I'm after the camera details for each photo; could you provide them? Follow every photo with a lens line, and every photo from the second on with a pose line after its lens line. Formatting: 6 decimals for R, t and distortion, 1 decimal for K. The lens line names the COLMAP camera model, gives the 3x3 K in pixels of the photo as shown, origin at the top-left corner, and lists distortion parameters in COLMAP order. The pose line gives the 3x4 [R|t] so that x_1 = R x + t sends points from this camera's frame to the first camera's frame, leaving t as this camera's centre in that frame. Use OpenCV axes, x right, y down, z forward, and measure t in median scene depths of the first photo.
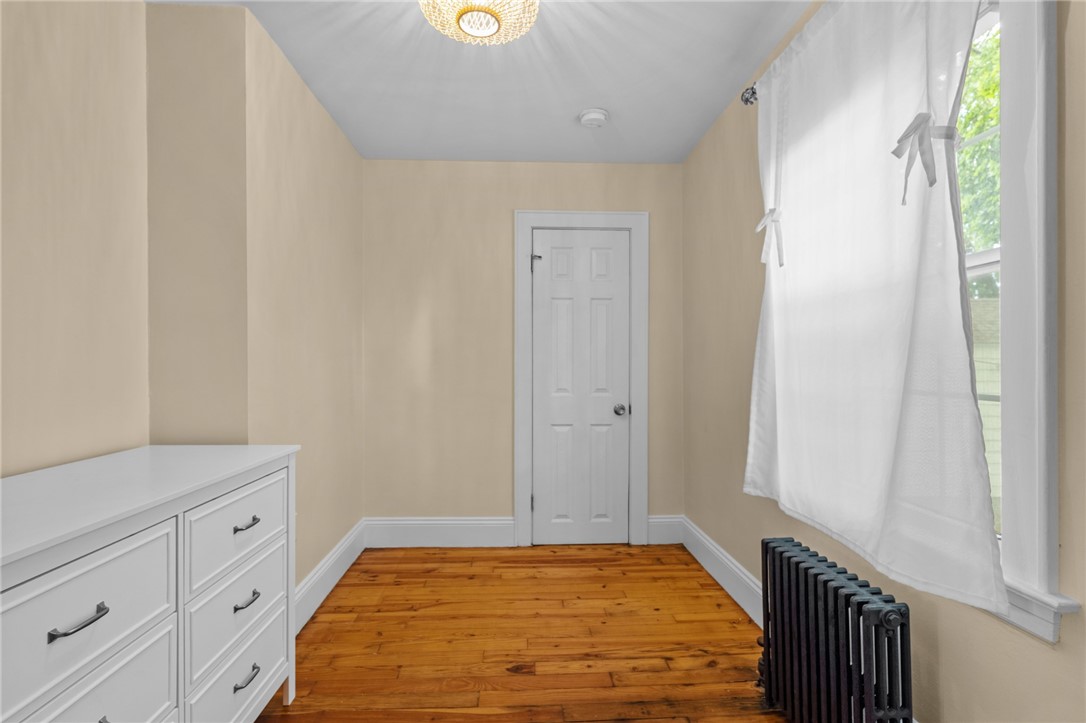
lens RADIAL K [[505.2, 0, 545.3], [0, 505.2, 374.8], [0, 0, 1]] dist [0.008354, -0.003184]
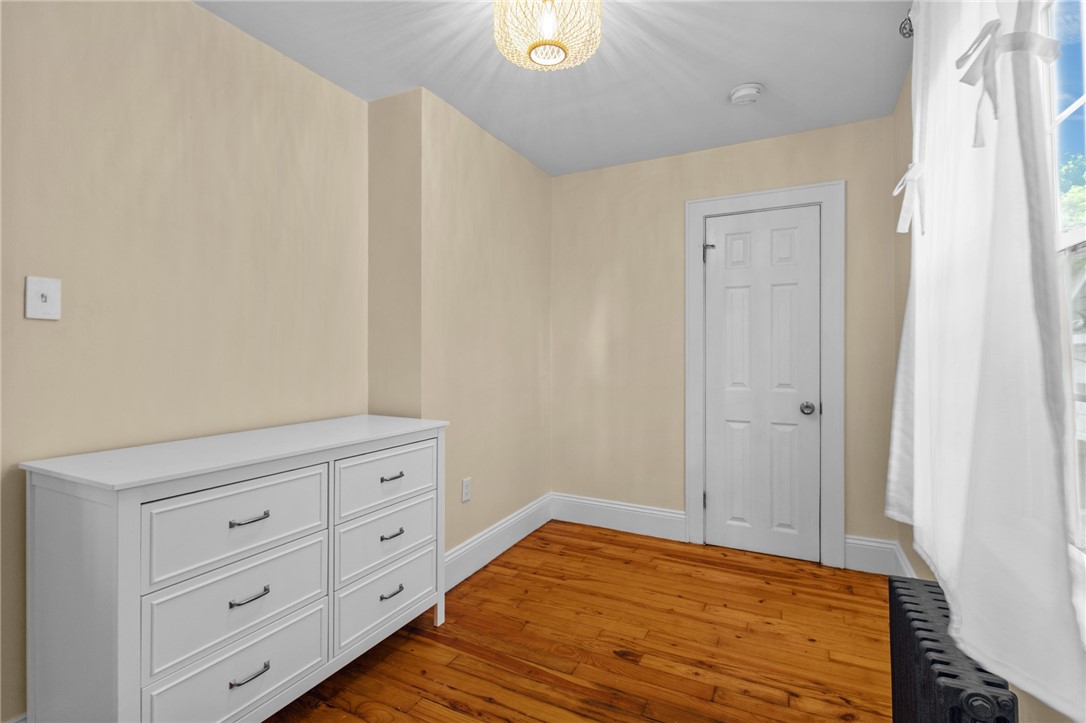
lens RADIAL K [[505.2, 0, 564.8], [0, 505.2, 359.0], [0, 0, 1]] dist [0.008354, -0.003184]
pose [[0.875296, 0.005670, -0.483554, 0.321597], [-0.011679, 0.999887, -0.009416, -0.006148], [0.483446, 0.013890, 0.875264, 0.033924]]
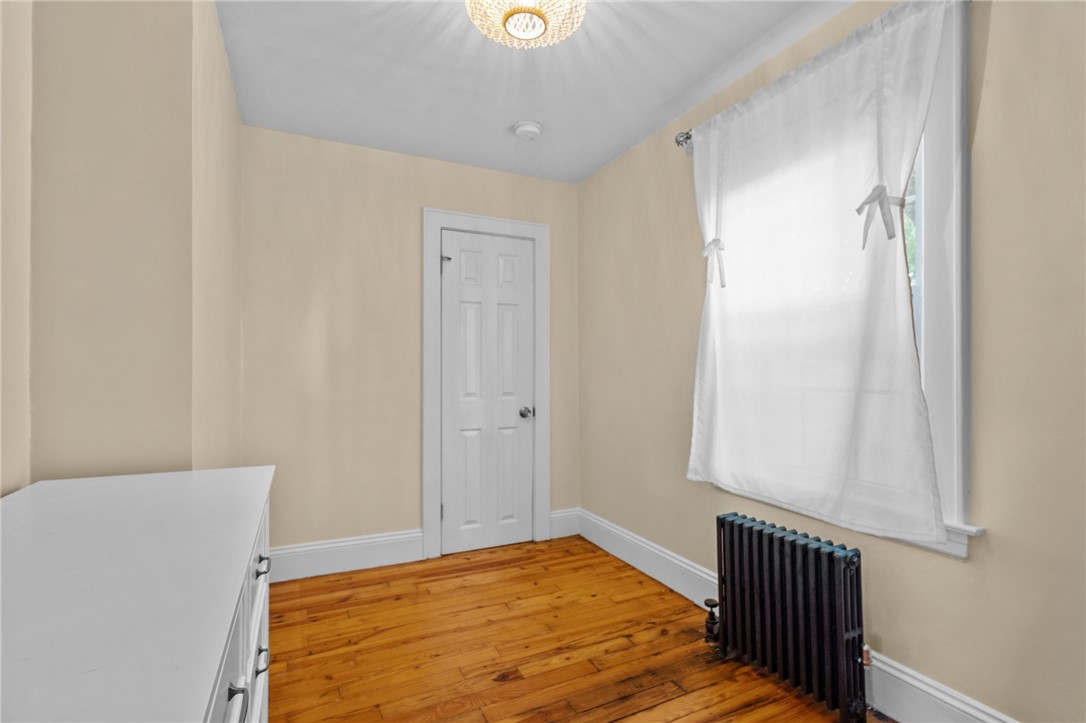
lens RADIAL K [[505.2, 0, 535.3], [0, 505.2, 374.2], [0, 0, 1]] dist [0.008354, -0.003184]
pose [[0.922656, -0.003855, 0.385605, -0.363971], [0.007103, 0.999950, -0.006997, -0.002142], [-0.385559, 0.009195, 0.922637, 0.058208]]
